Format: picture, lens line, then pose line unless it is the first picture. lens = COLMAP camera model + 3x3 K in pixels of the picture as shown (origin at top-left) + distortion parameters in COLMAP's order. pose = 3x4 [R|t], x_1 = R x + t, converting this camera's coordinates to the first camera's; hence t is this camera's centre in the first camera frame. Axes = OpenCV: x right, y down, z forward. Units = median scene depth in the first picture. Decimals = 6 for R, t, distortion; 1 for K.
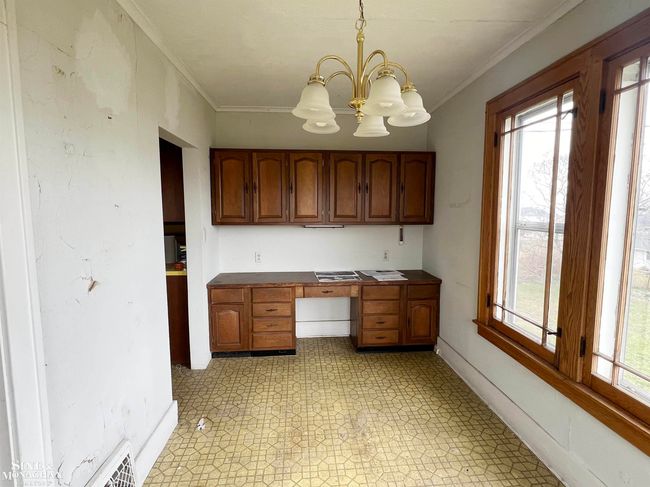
lens RADIAL K [[330.7, 0, 324.4], [0, 330.7, 242.2], [0, 0, 1]] dist [-0.004084, -0.000037]
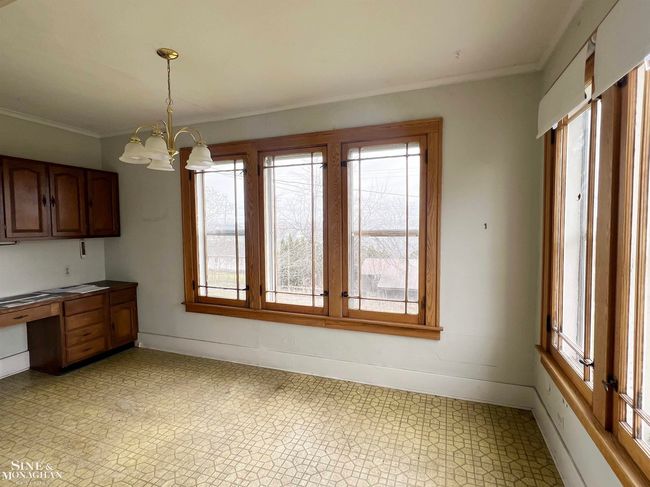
lens RADIAL K [[330.7, 0, 325.3], [0, 330.7, 241.8], [0, 0, 1]] dist [-0.004084, -0.000037]
pose [[0.412803, -0.050687, 0.909409, -0.437618], [0.095971, 0.995313, 0.011912, 0.019840], [-0.905750, 0.082359, 0.415732, -0.106790]]
